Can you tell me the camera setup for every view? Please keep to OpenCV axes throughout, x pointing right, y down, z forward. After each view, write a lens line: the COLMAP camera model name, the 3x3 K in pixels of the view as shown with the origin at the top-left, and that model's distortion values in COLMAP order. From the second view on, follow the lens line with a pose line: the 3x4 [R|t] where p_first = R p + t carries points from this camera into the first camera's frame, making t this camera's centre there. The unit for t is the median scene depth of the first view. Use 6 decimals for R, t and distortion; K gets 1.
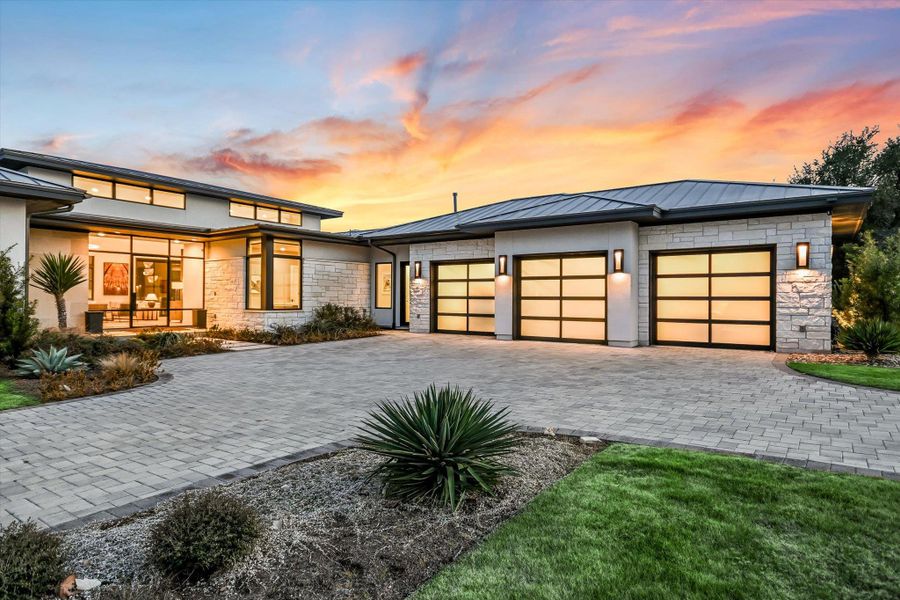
lens RADIAL K [[472.4, 0, 462.7], [0, 472.4, 294.3], [0, 0, 1]] dist [0.003636, -0.000147]
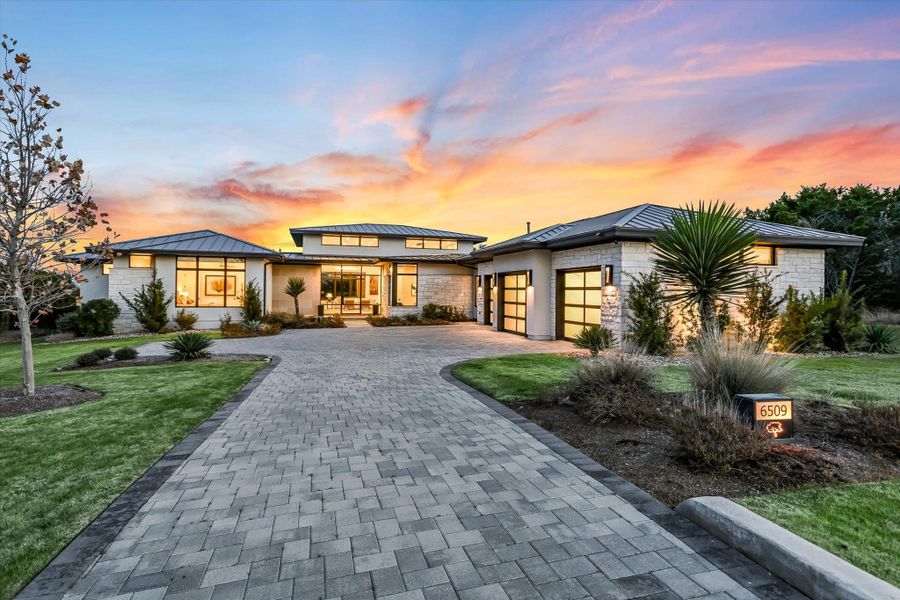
lens RADIAL K [[428.3, 0, 457.9], [0, 428.3, 297.2], [0, 0, 1]] dist [0.010225, 0.000046]
pose [[0.808060, 0.013494, -0.588946, 0.626461], [-0.006255, 0.999878, 0.014327, -0.020749], [0.589067, -0.007893, 0.808046, -0.106269]]
